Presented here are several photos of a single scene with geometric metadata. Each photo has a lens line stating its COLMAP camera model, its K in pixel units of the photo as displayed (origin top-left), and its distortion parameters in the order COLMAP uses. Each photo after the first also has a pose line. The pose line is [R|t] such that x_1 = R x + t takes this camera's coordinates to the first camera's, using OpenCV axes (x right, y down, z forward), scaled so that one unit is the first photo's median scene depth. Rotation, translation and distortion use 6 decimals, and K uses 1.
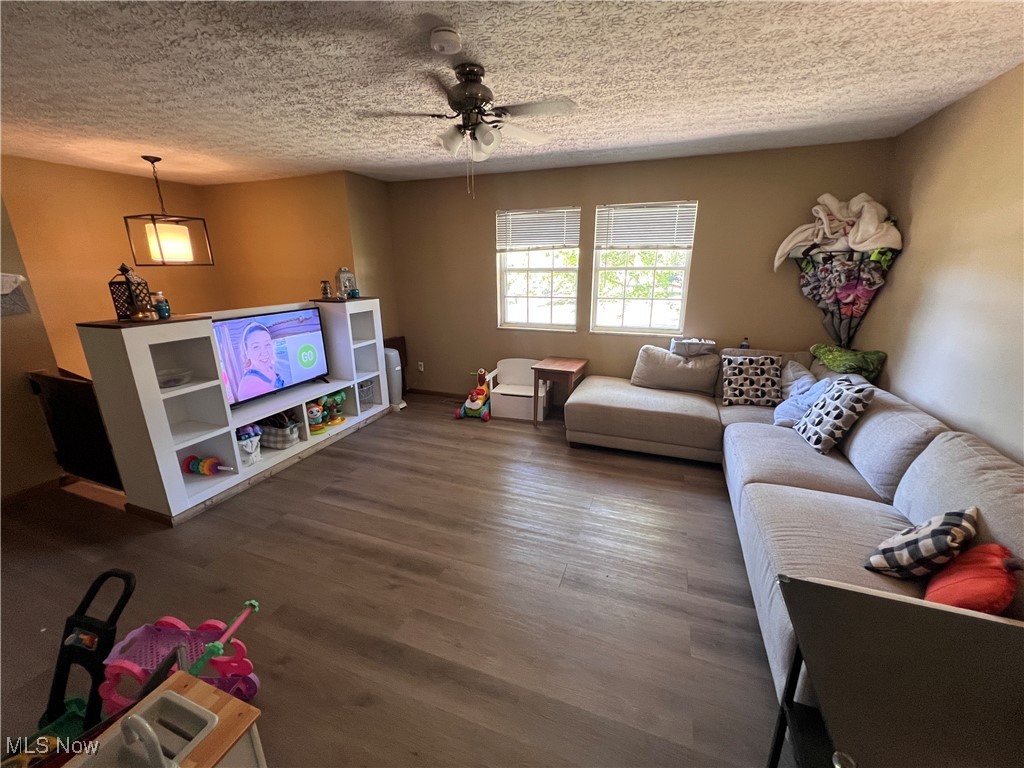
lens RADIAL K [[412.5, 0, 513.7], [0, 412.5, 383.3], [0, 0, 1]] dist [0.000104, 0.000322]
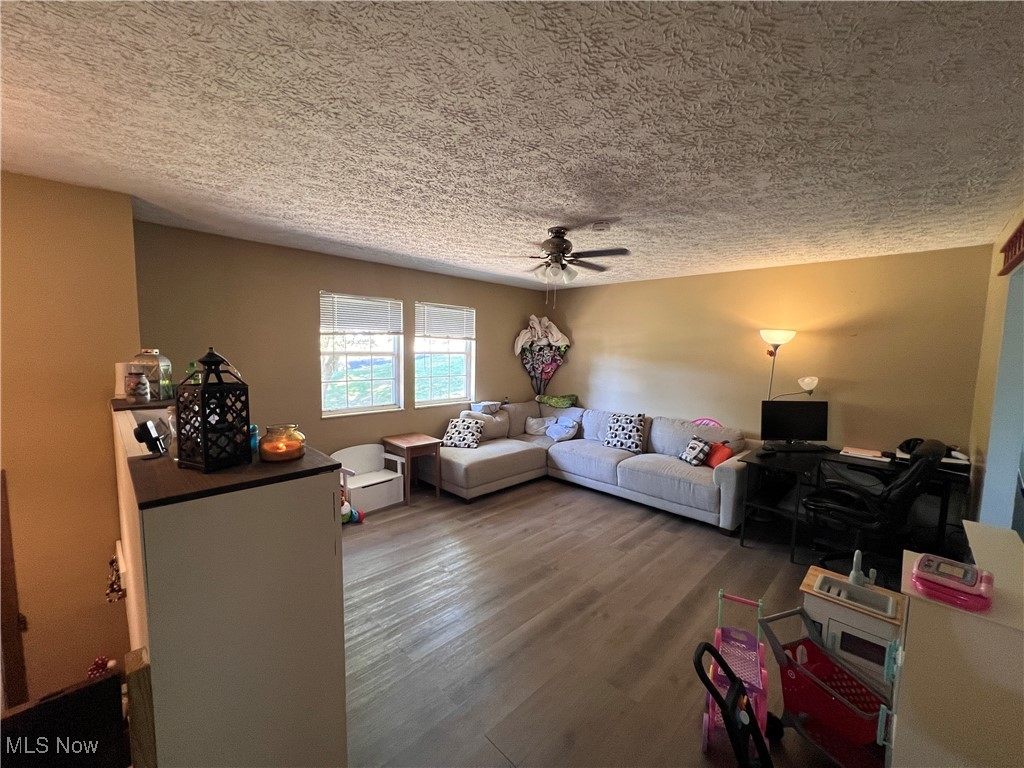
lens RADIAL K [[410.6, 0, 513.4], [0, 410.6, 383.4], [0, 0, 1]] dist [0.000749, 0.000262]
pose [[0.404091, -0.065773, 0.912351, -0.845002], [0.230249, 0.972610, -0.031863, -0.109208], [-0.885266, 0.222943, 0.408167, 0.351184]]
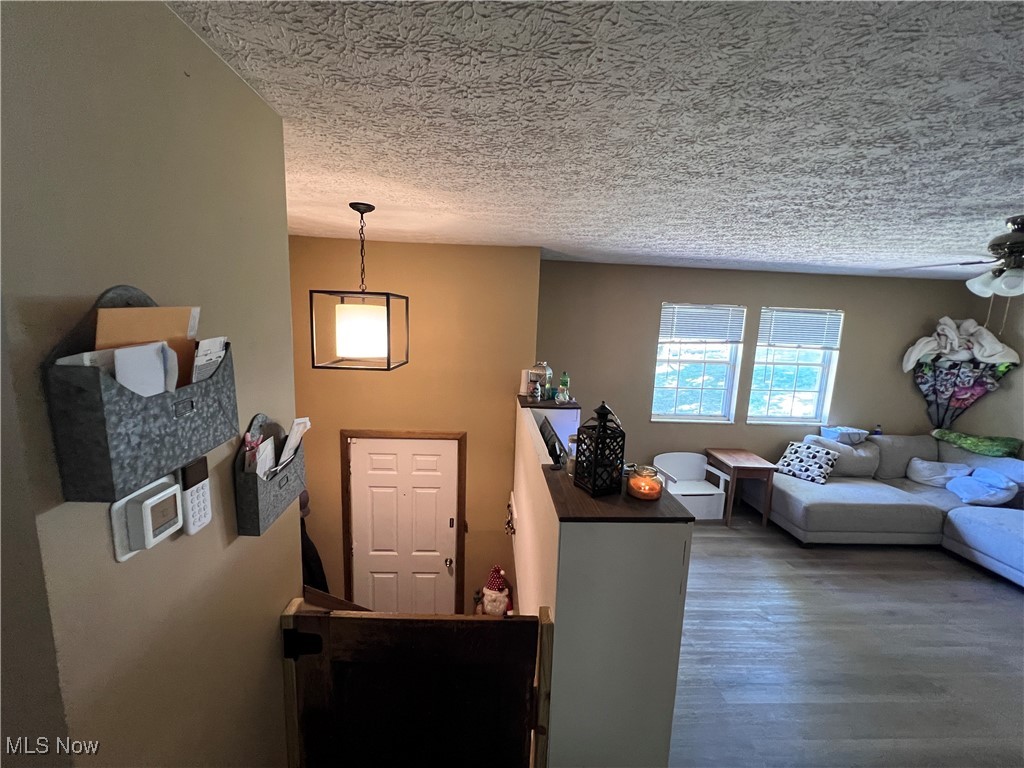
lens RADIAL K [[412.5, 0, 512.8], [0, 412.5, 384.5], [0, 0, 1]] dist [0.000104, 0.000322]
pose [[0.914635, -0.020188, 0.403775, -0.896513], [0.068335, 0.992102, -0.105188, -0.178534], [-0.398463, 0.123800, 0.908791, 0.340617]]
